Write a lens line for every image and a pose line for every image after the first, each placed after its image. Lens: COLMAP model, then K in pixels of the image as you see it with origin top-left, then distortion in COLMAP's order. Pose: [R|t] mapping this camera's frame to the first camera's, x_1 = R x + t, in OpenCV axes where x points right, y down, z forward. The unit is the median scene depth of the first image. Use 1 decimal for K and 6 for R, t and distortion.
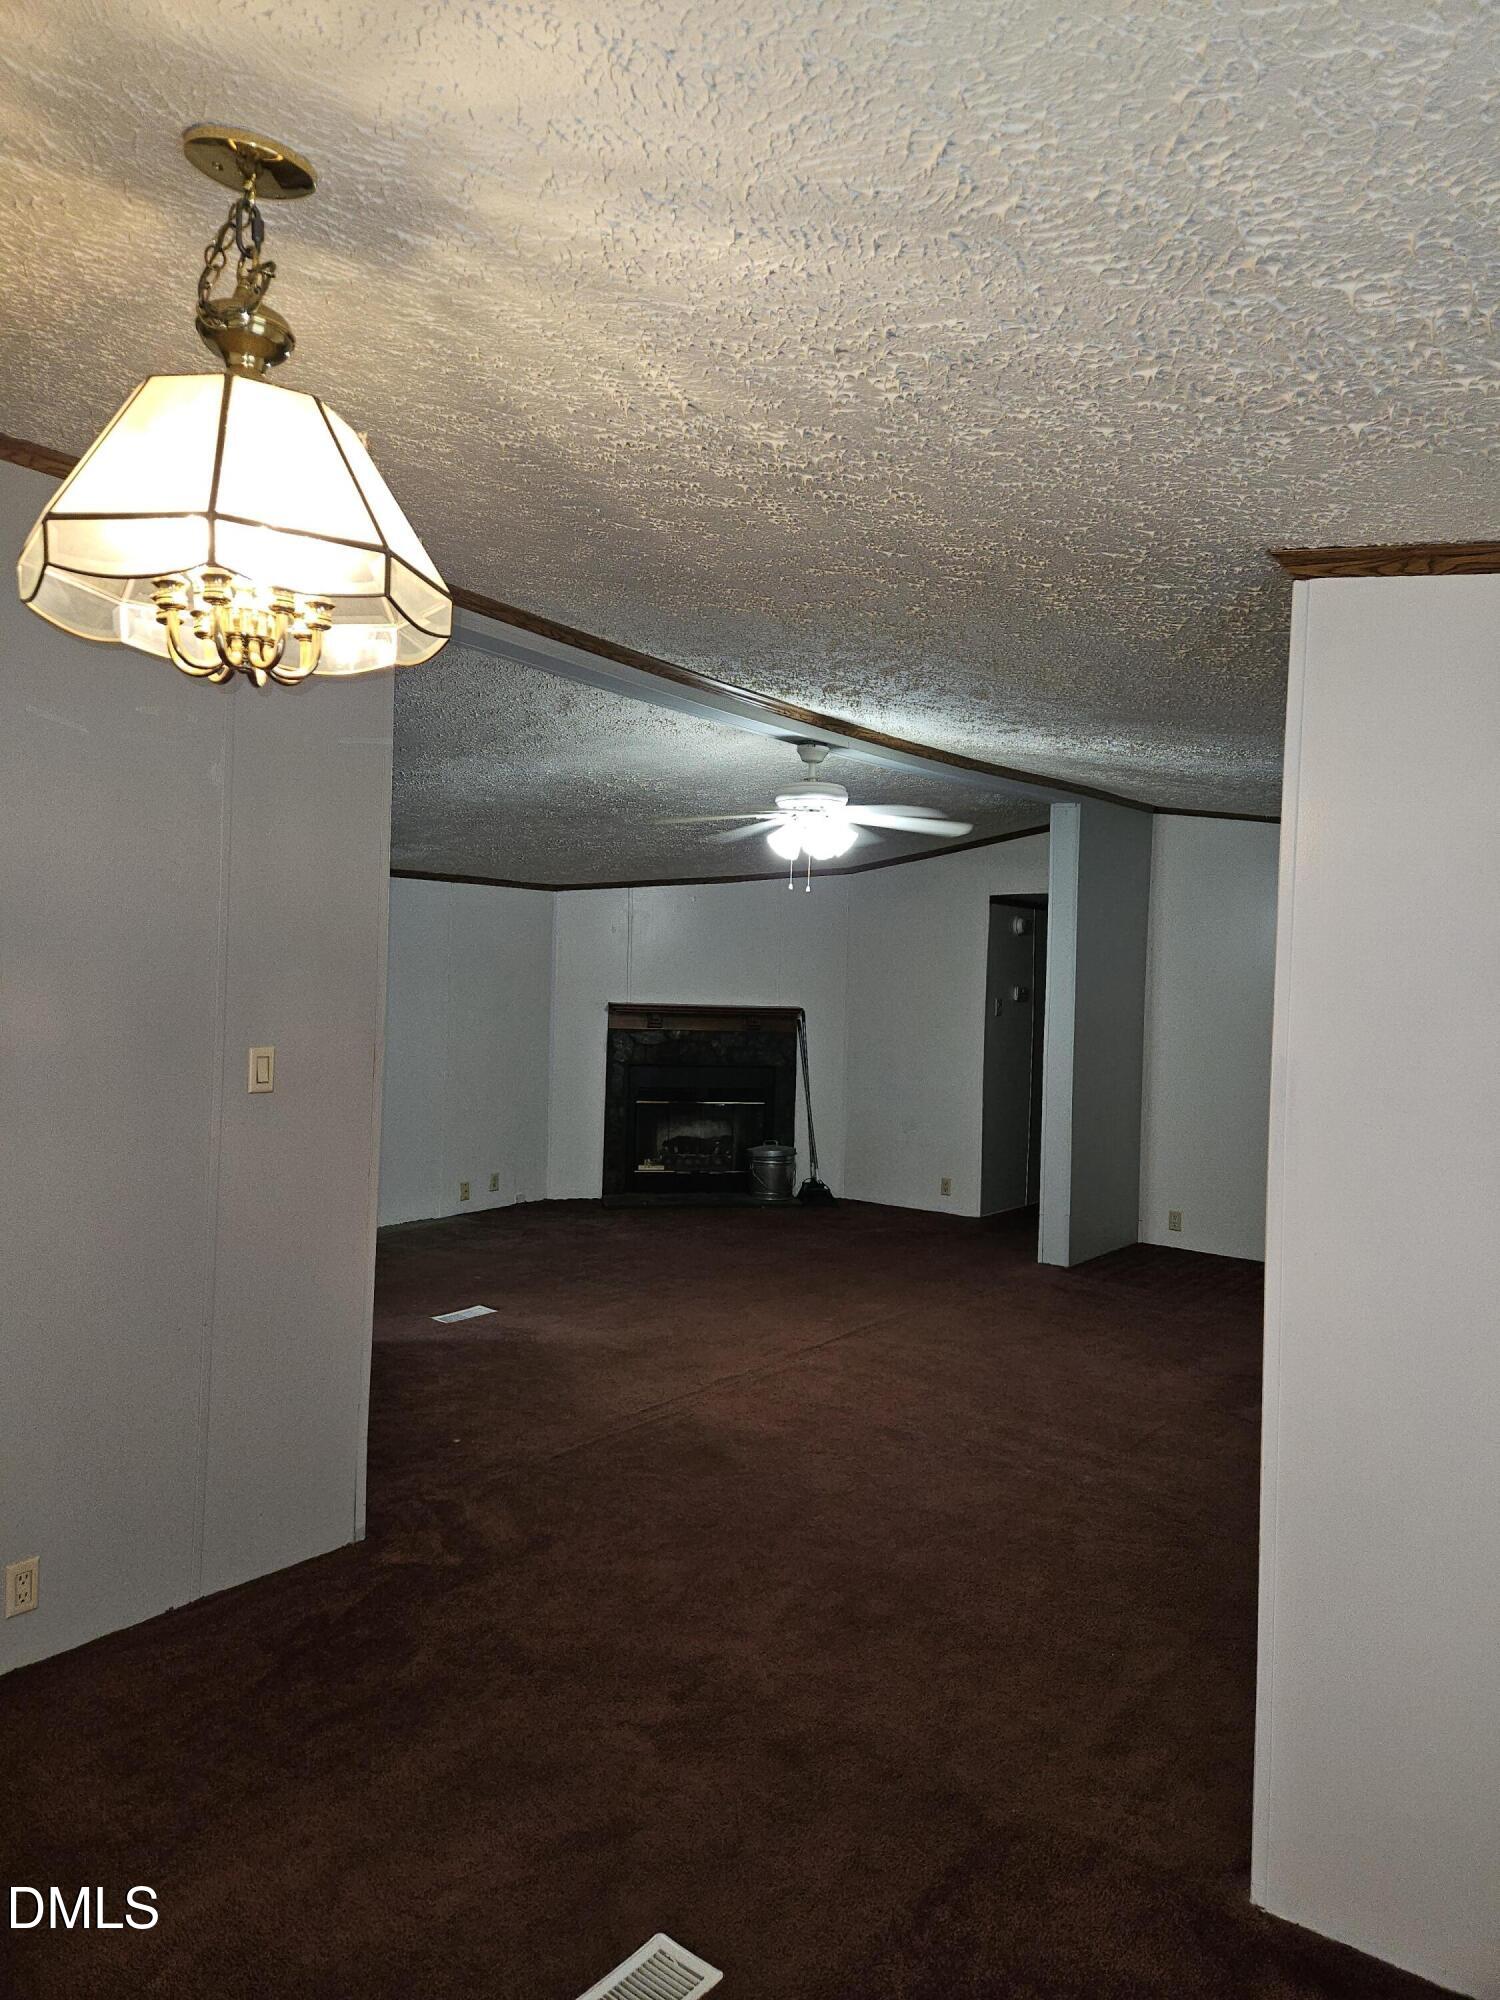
lens RADIAL K [[1321.5, 0, 747.3], [0, 1321.5, 1008.5], [0, 0, 1]] dist [0.059894, -0.053560]
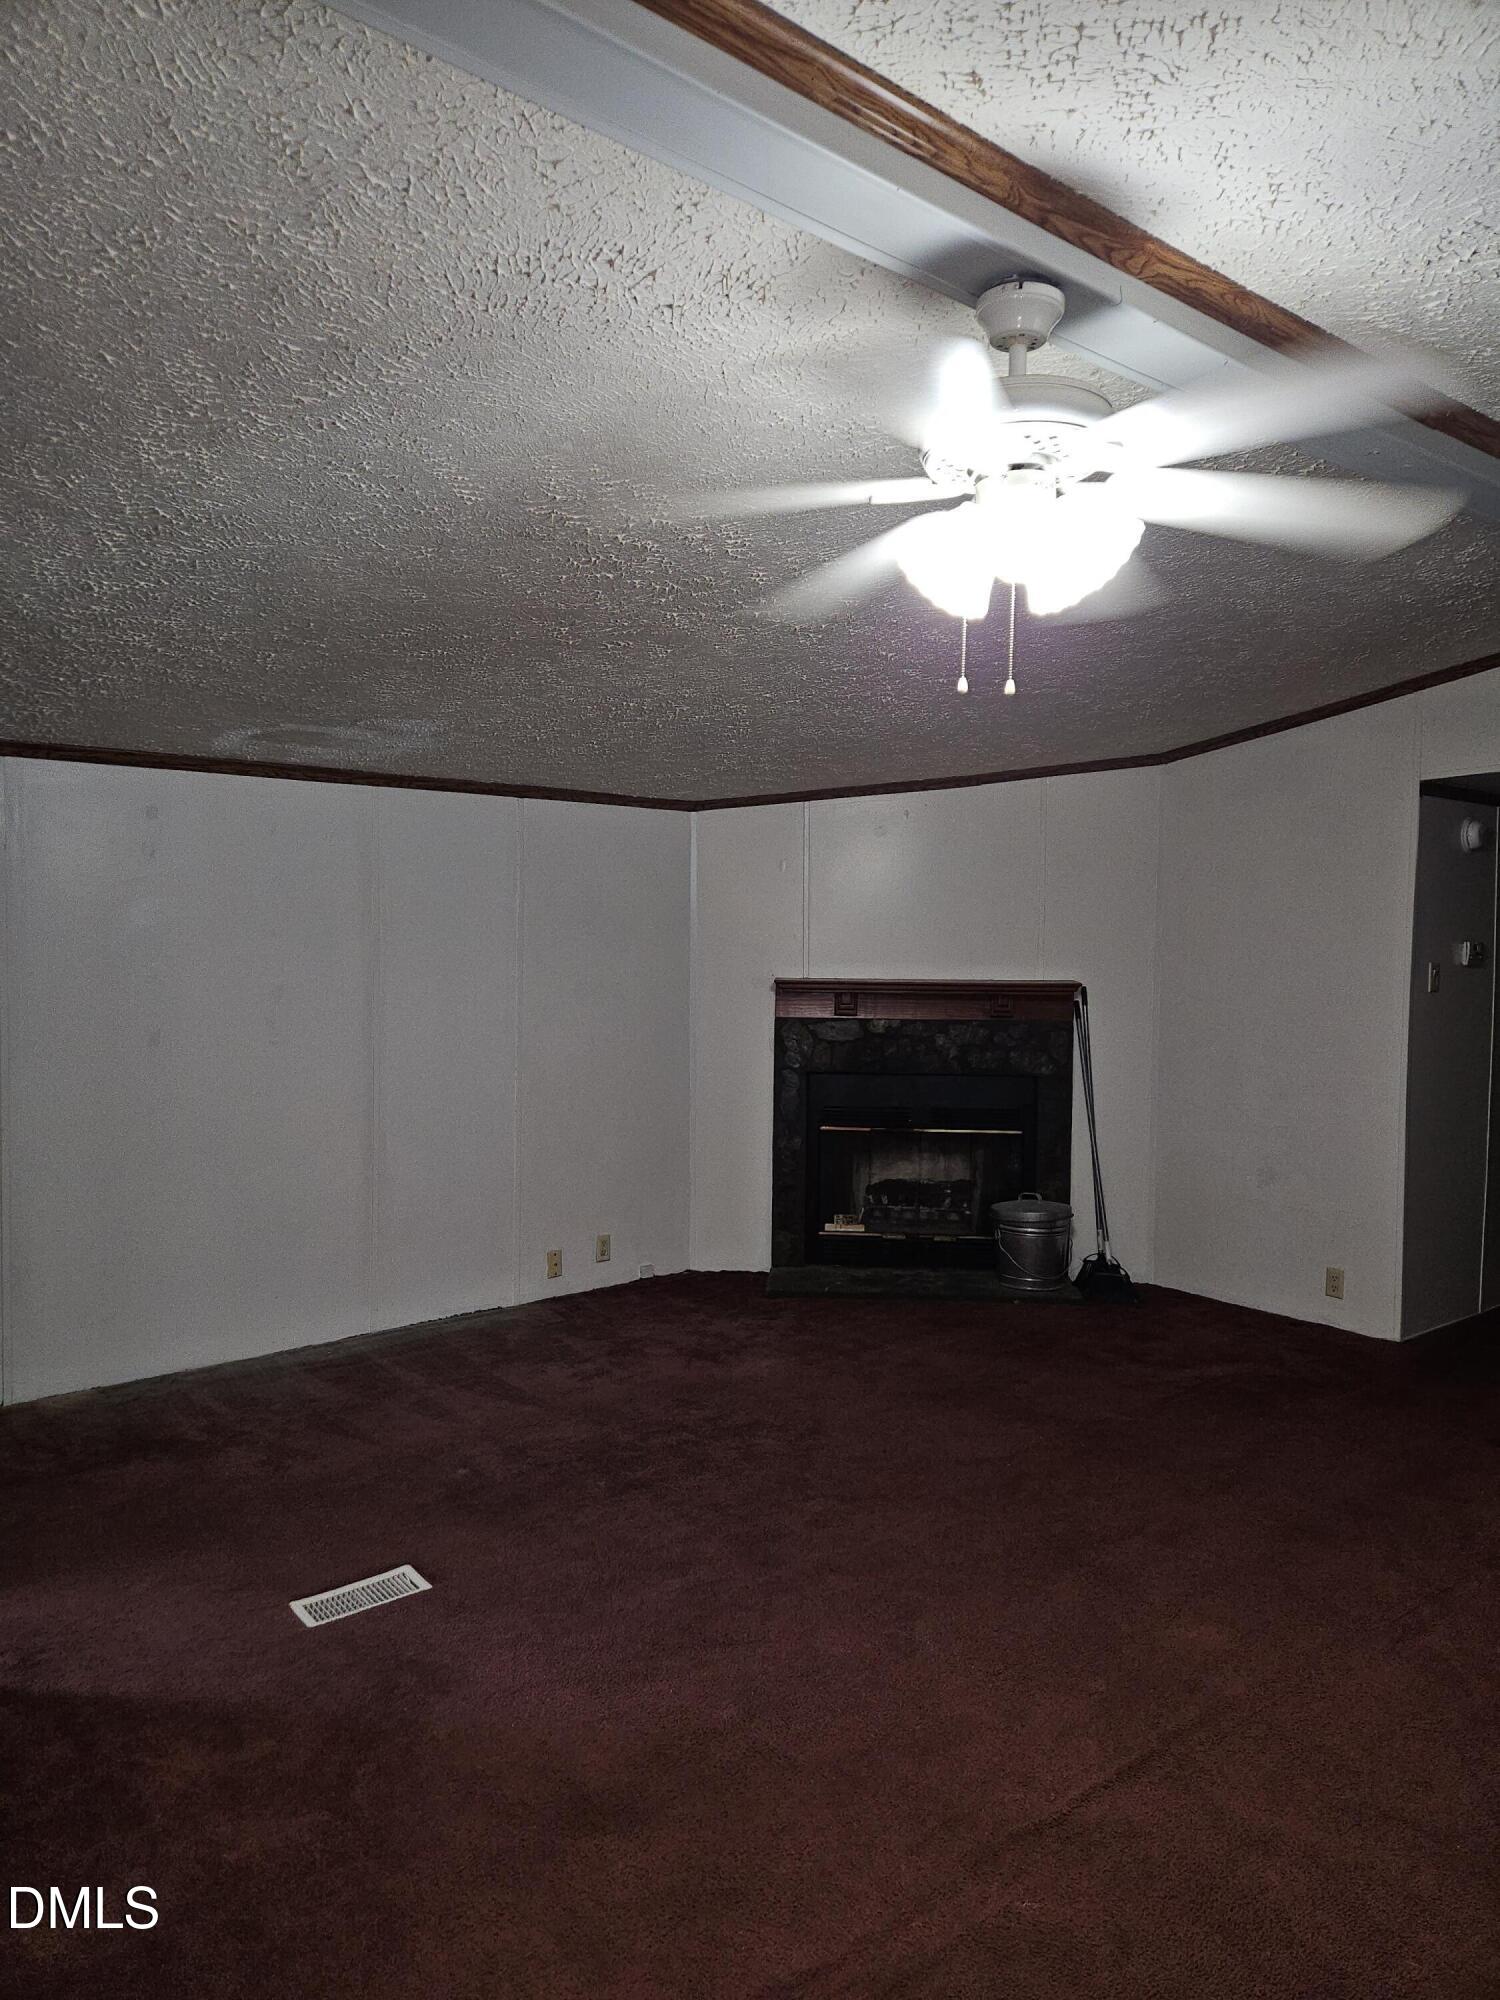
lens RADIAL K [[1256.4, 0, 743.5], [0, 1256.4, 1015.9], [0, 0, 1]] dist [0.030497, -0.000140]
pose [[0.966504, -0.005253, -0.256597, 0.040257], [0.013959, 0.999387, 0.032119, -0.006024], [0.256271, -0.034625, 0.965985, 0.387886]]
